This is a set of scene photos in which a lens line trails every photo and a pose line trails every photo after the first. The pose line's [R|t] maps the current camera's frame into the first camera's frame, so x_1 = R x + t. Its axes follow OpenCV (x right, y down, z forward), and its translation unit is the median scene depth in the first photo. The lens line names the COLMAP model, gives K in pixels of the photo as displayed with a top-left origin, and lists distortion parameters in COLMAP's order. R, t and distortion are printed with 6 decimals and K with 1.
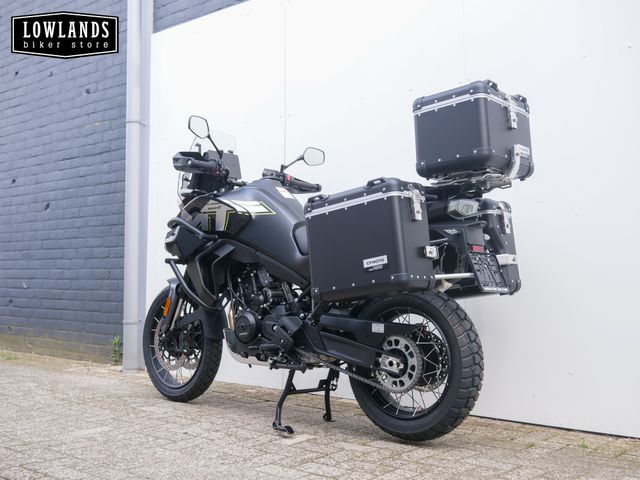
lens RADIAL K [[758.0, 0, 320.2], [0, 758.0, 239.8], [0, 0, 1]] dist [0.006083, 0.000000]
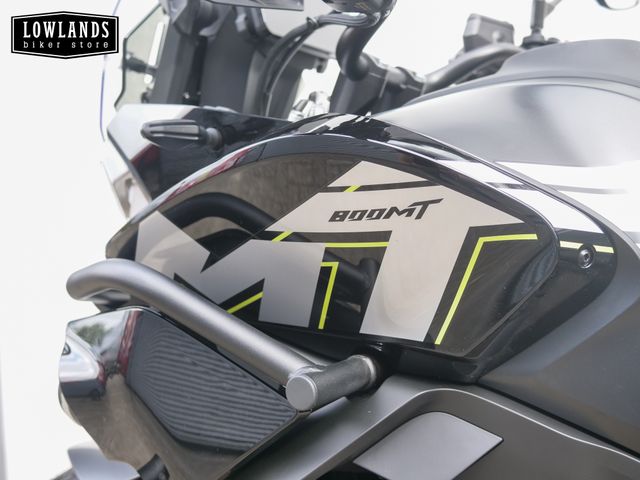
lens RADIAL K [[758.0, 0, 319.5], [0, 758.0, 240.0], [0, 0, 1]] dist [0.006083, 0.000000]
pose [[0.984618, -0.046735, 0.168357, -0.176435], [0.033015, 0.995970, 0.083394, -0.049078], [-0.171576, -0.076553, 0.982192, 0.832949]]
